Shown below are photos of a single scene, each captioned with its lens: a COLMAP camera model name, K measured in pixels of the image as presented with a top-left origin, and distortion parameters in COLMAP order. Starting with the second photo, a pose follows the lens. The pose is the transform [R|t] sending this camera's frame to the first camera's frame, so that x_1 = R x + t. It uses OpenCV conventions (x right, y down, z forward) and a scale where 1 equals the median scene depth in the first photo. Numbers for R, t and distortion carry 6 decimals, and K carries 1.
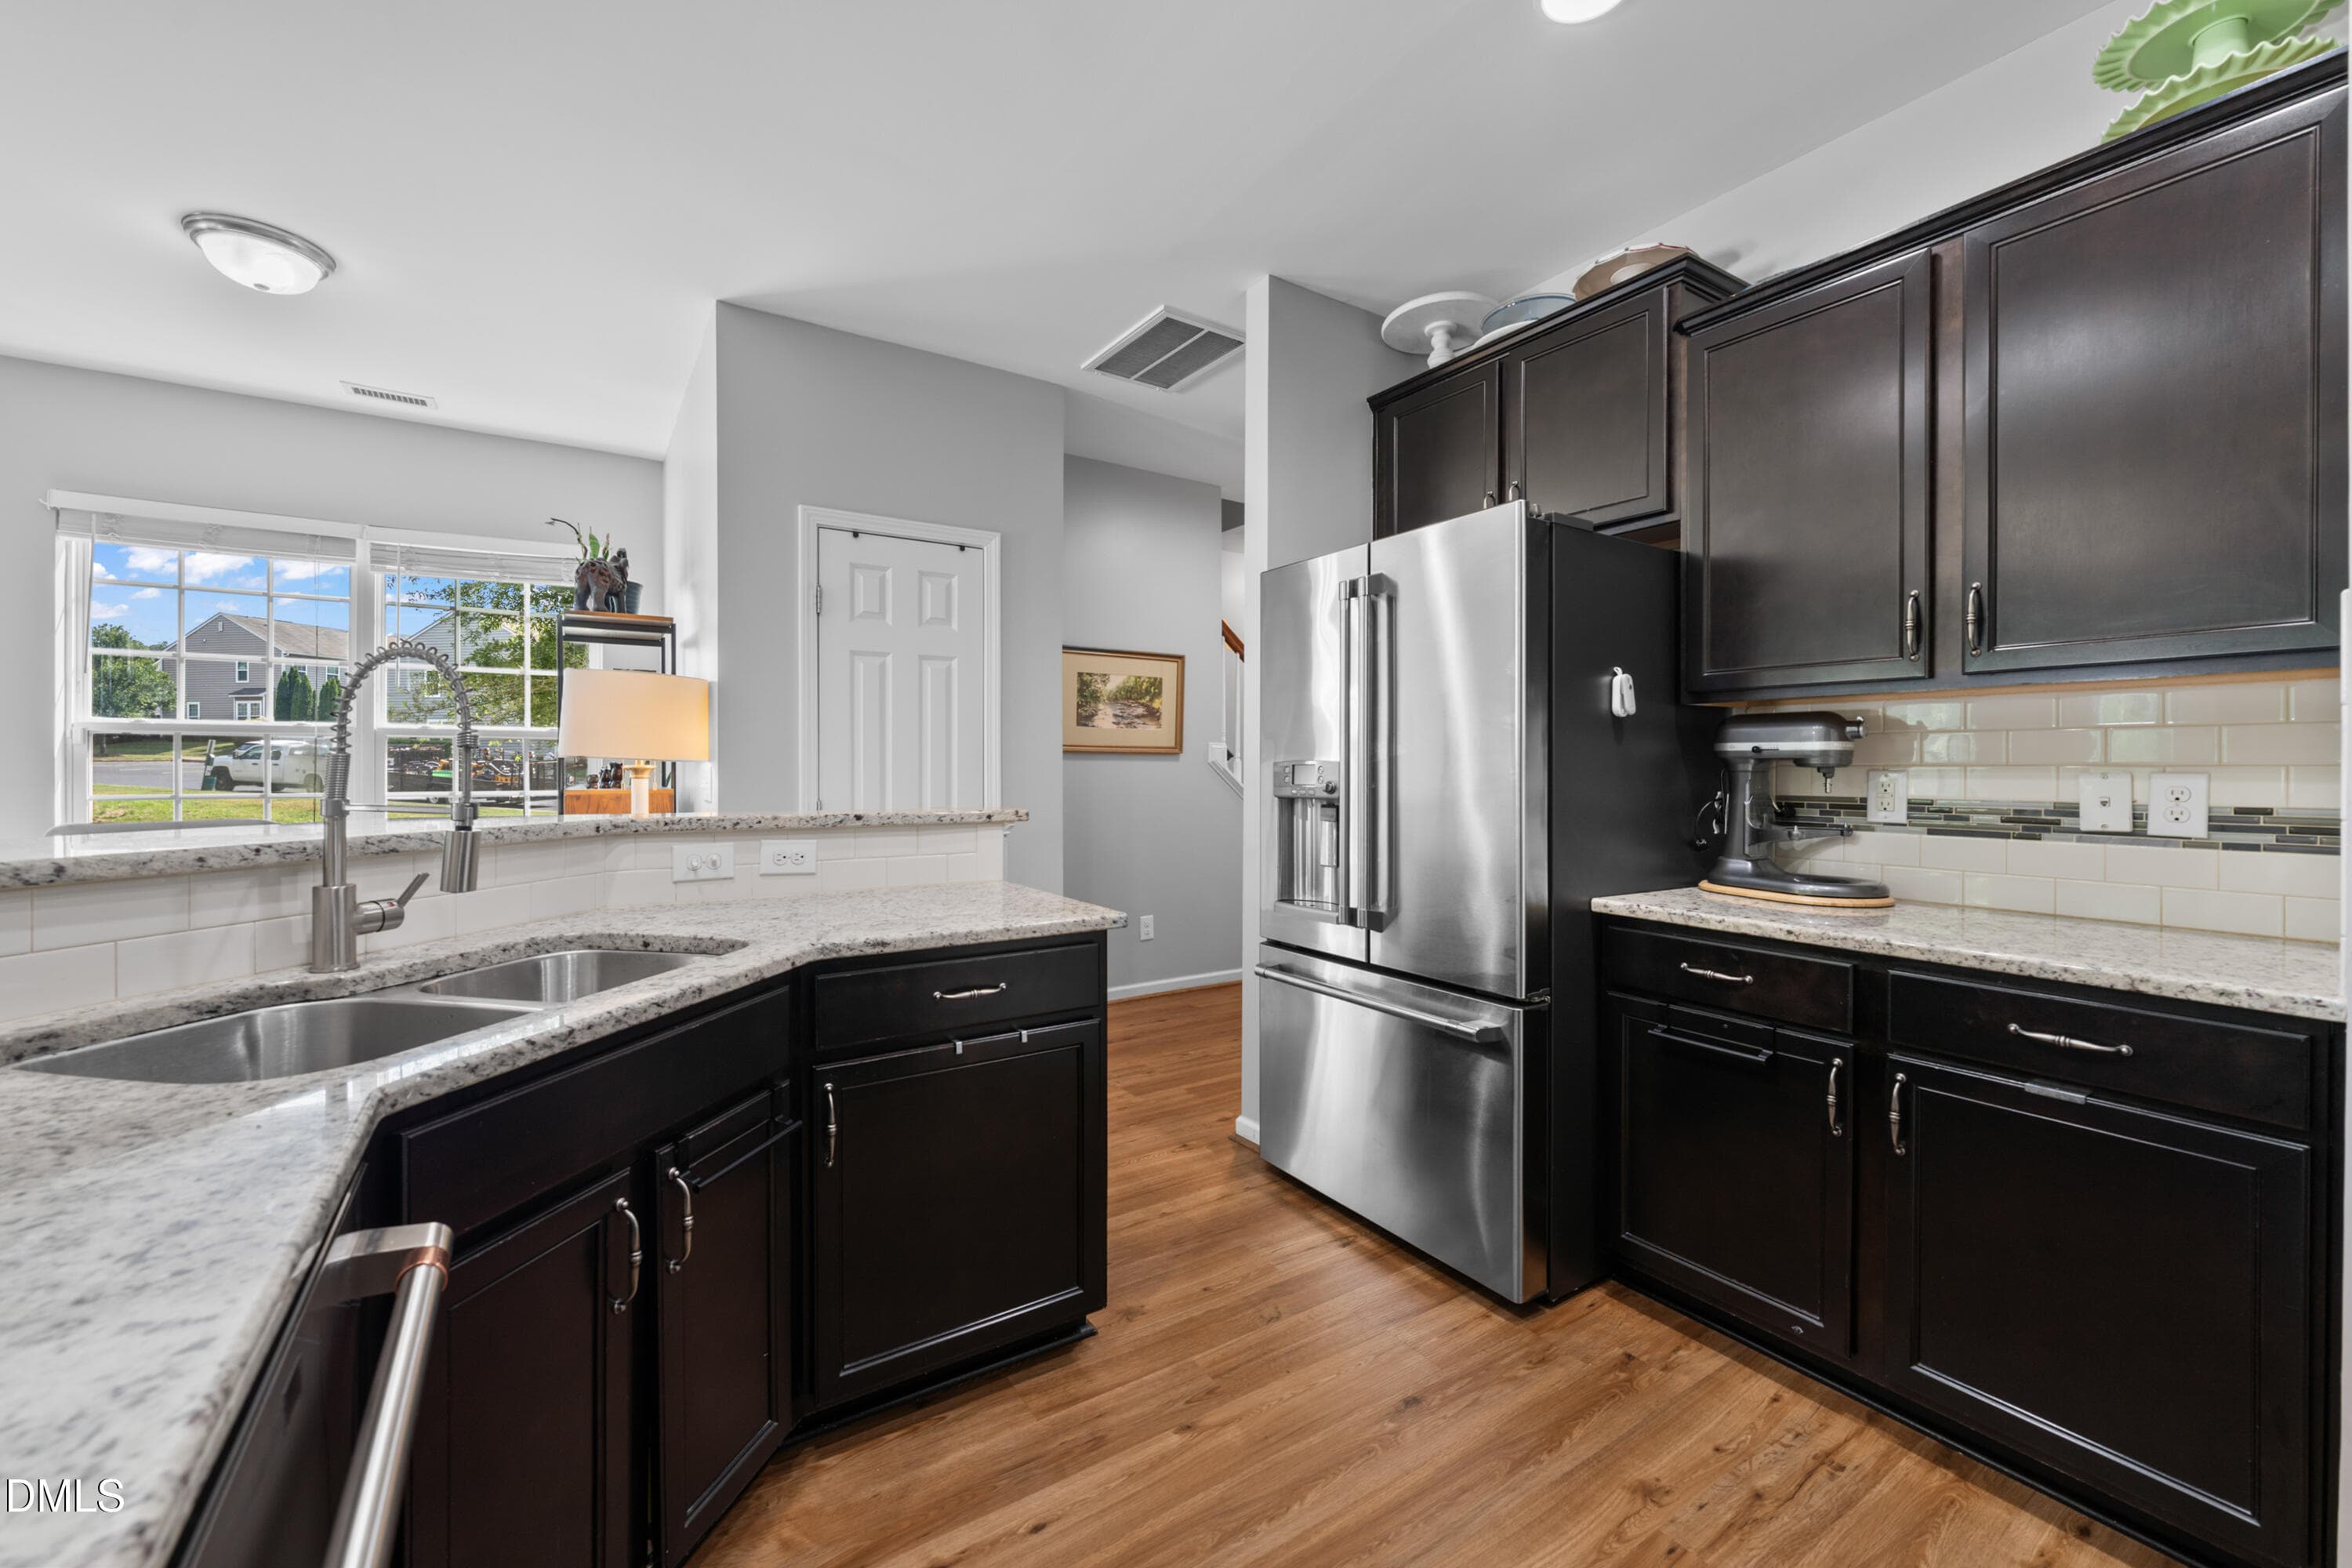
lens RADIAL K [[940.5, 0, 1159.4], [0, 940.5, 781.7], [0, 0, 1]] dist [0.000849, 0.000175]
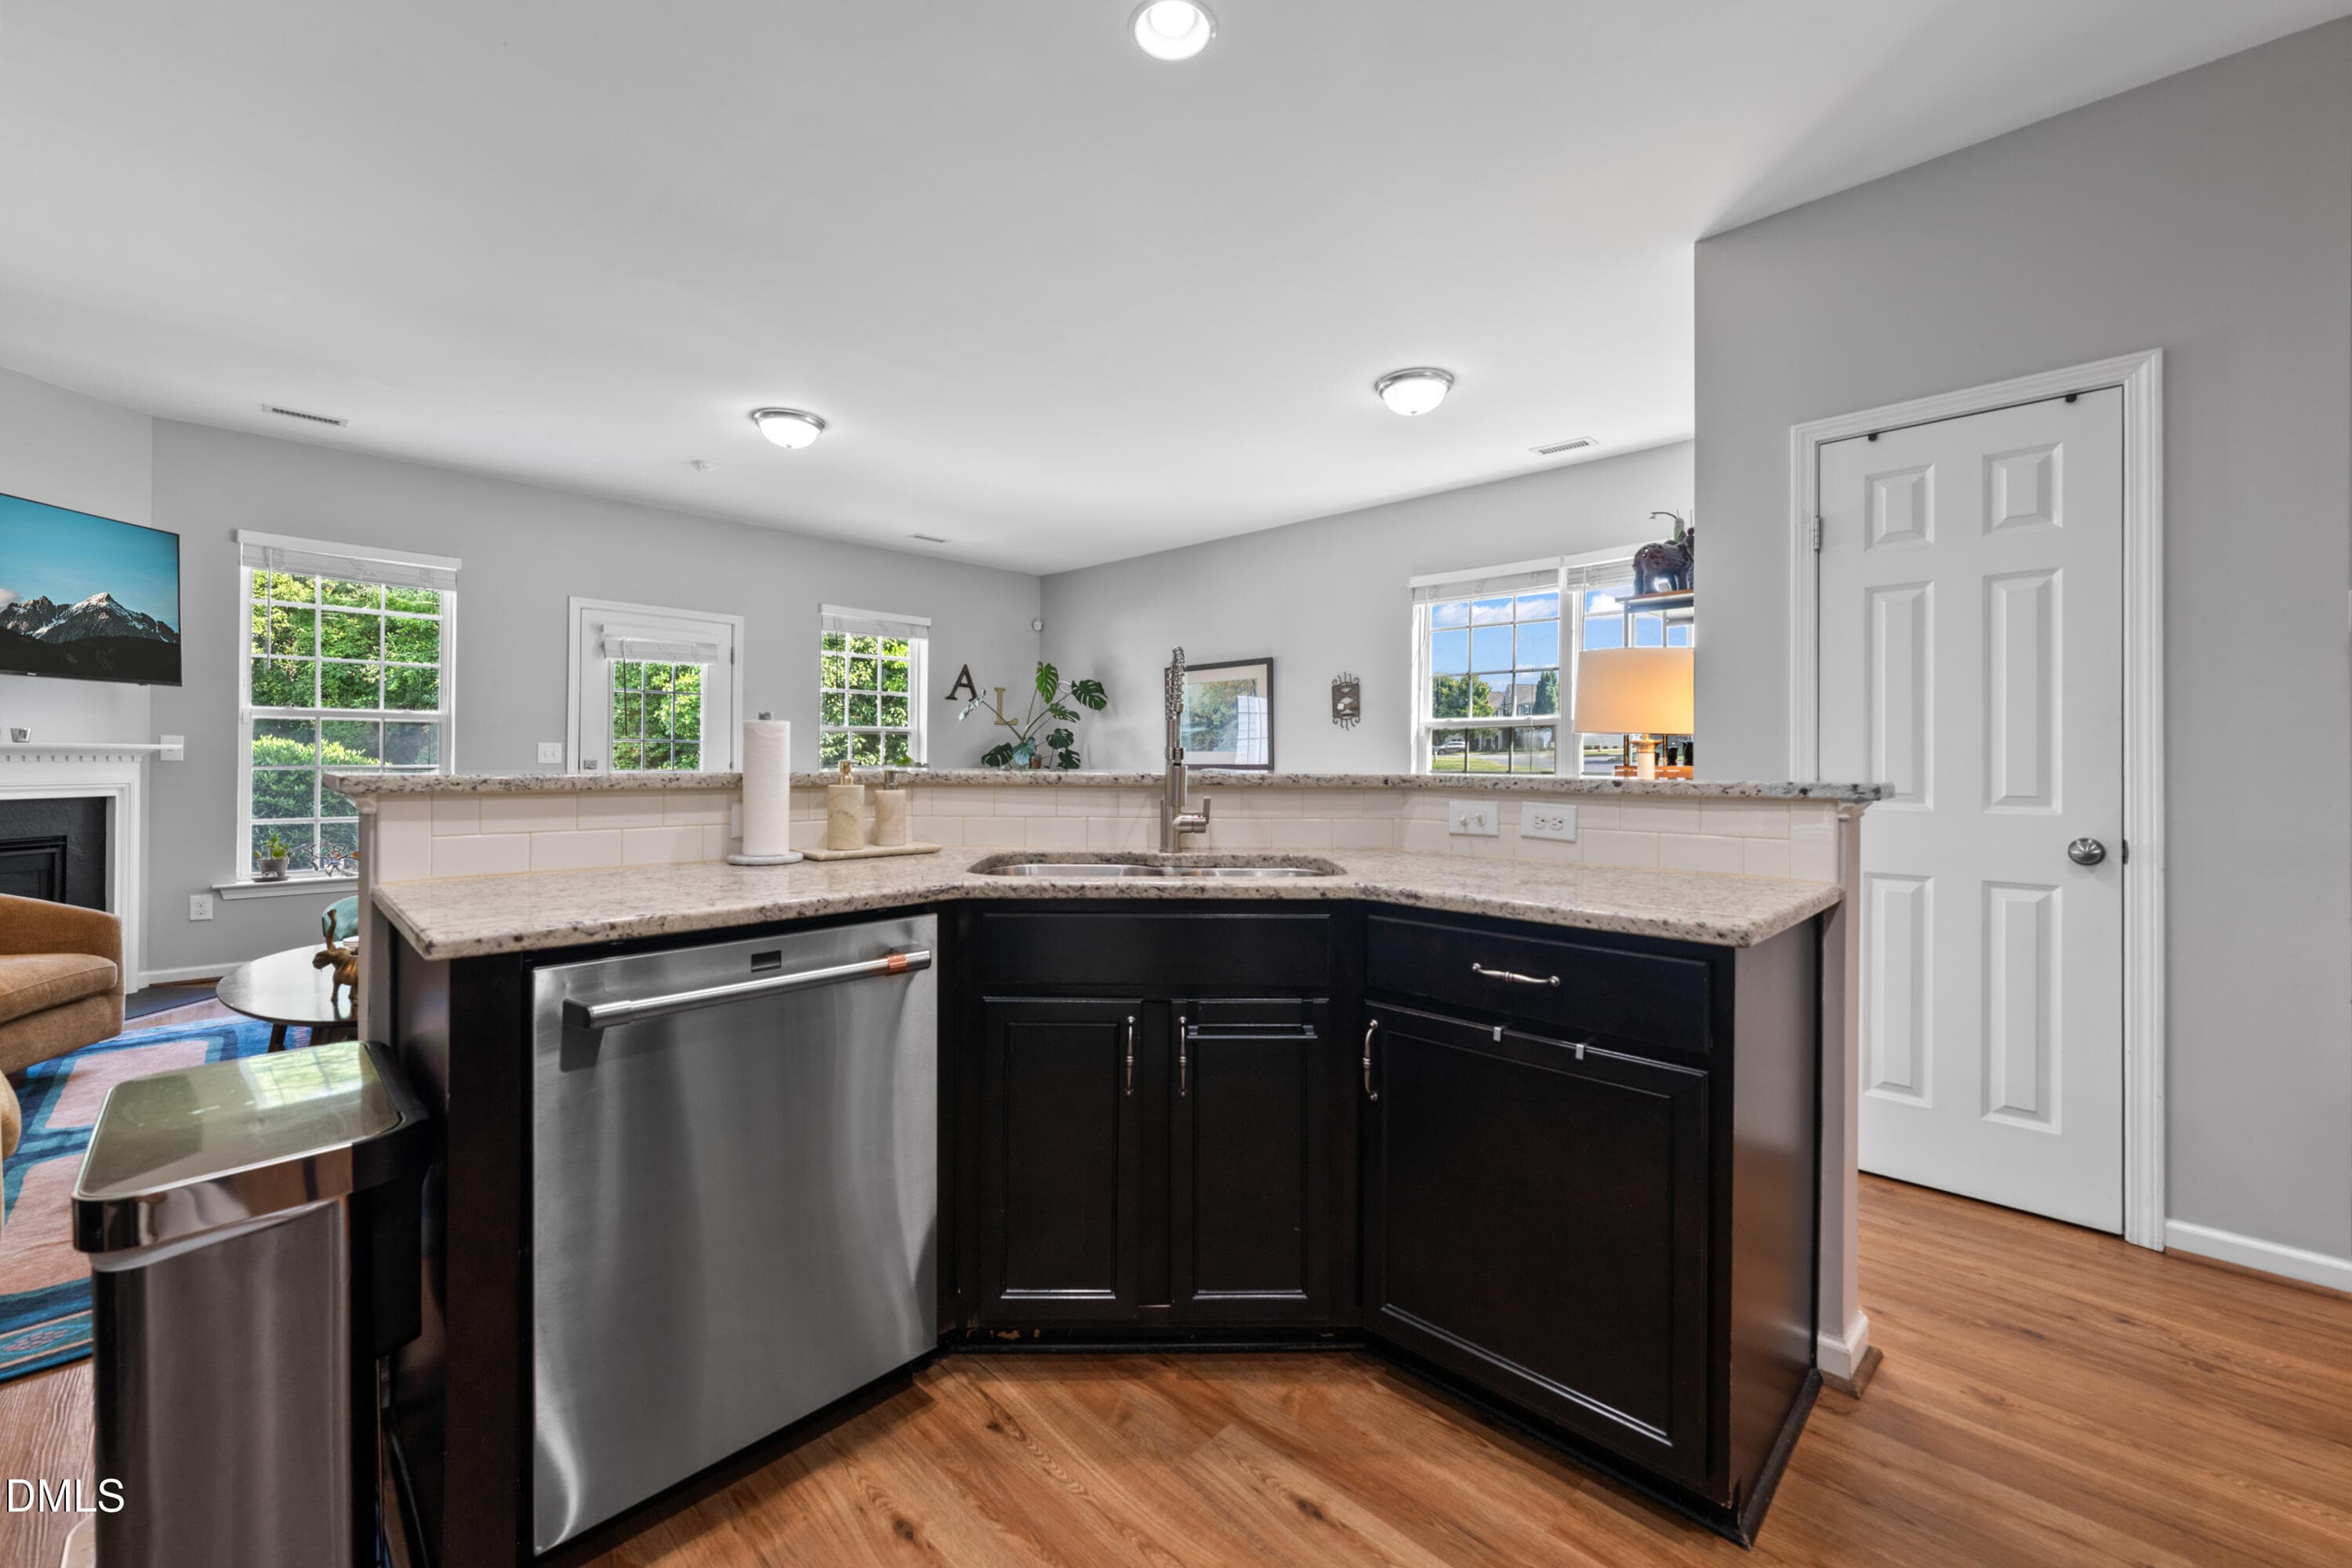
lens RADIAL K [[940.5, 0, 1166.7], [0, 940.5, 765.2], [0, 0, 1]] dist [0.000849, 0.000175]
pose [[0.215170, 0.003511, -0.976570, 0.479528], [-0.022314, 0.999750, -0.001323, 0.033300], [0.976322, 0.022076, 0.215195, 0.417933]]
